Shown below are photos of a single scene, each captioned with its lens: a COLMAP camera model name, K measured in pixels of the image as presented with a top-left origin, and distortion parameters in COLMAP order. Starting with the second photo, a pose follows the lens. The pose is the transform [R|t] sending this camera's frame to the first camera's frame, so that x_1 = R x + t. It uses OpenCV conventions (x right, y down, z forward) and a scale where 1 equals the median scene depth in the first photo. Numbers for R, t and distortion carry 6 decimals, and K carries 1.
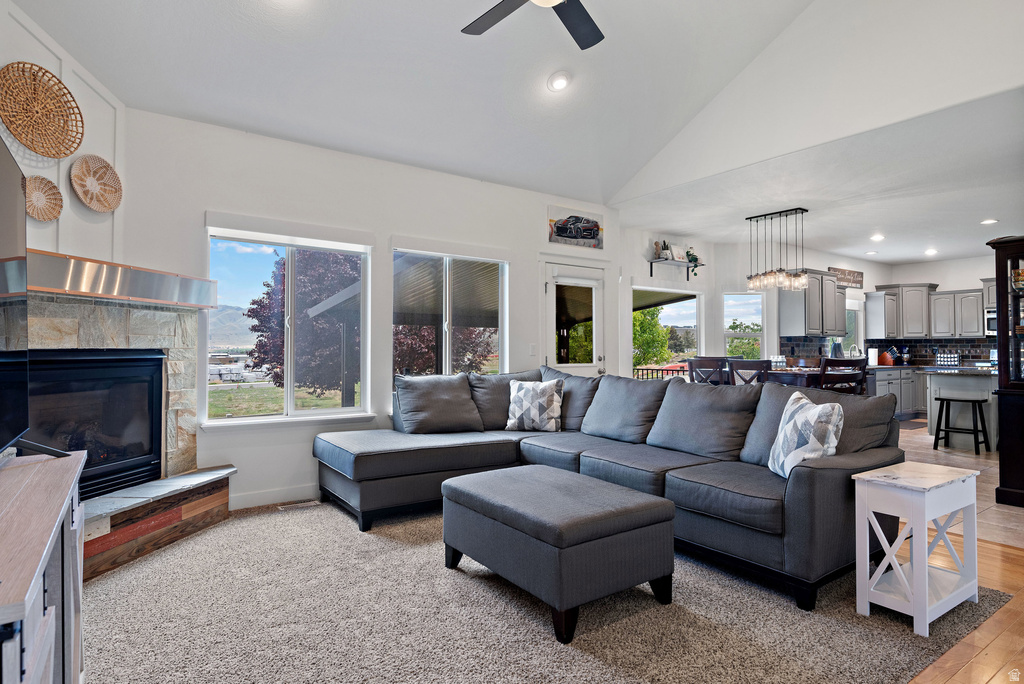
lens RADIAL K [[566.4, 0, 509.2], [0, 566.4, 336.2], [0, 0, 1]] dist [-0.003502, 0.002961]
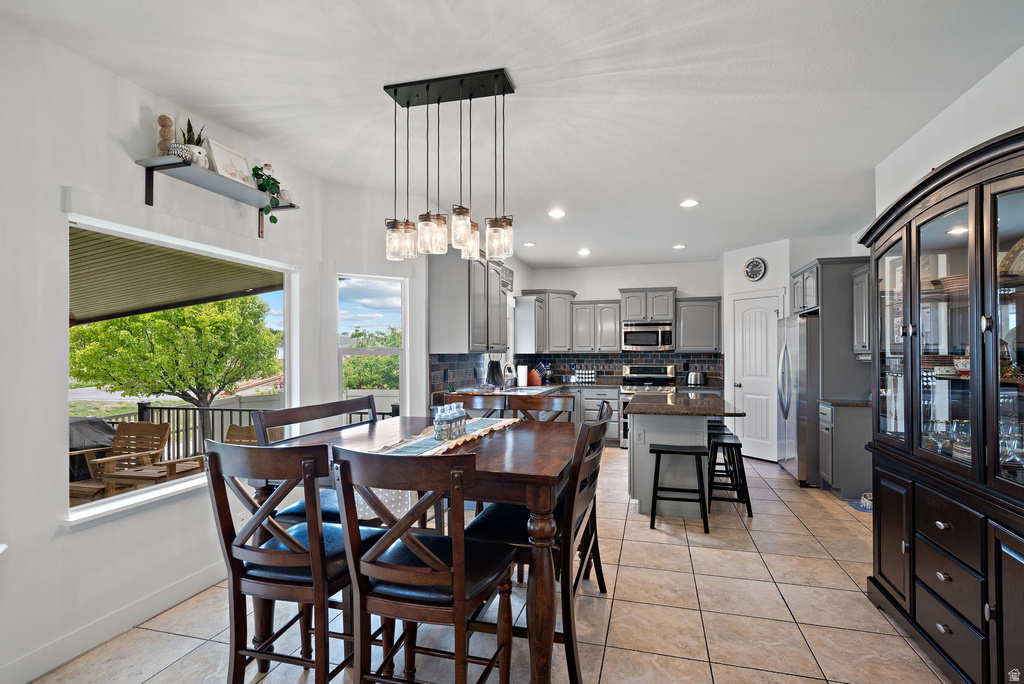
lens RADIAL K [[487.1, 0, 512.9], [0, 487.1, 346.4], [0, 0, 1]] dist [0.002800, -0.000922]
pose [[0.772027, 0.004208, 0.635575, 0.187793], [-0.010463, 0.999927, 0.006089, -0.010331], [-0.635503, -0.011351, 0.772015, 0.471452]]
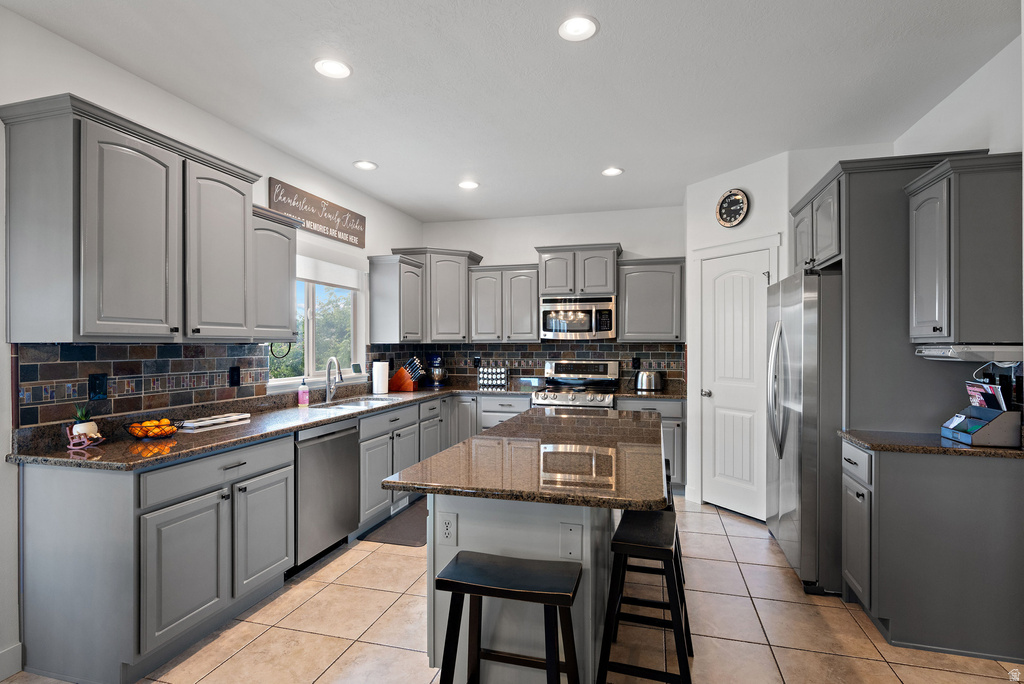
lens RADIAL K [[487.1, 0, 516.9], [0, 487.1, 340.7], [0, 0, 1]] dist [0.002800, -0.000922]
pose [[0.770511, 0.000314, 0.637426, 0.453647], [-0.011840, 0.999834, 0.013820, -0.006138], [-0.637316, -0.018196, 0.770387, 0.570119]]
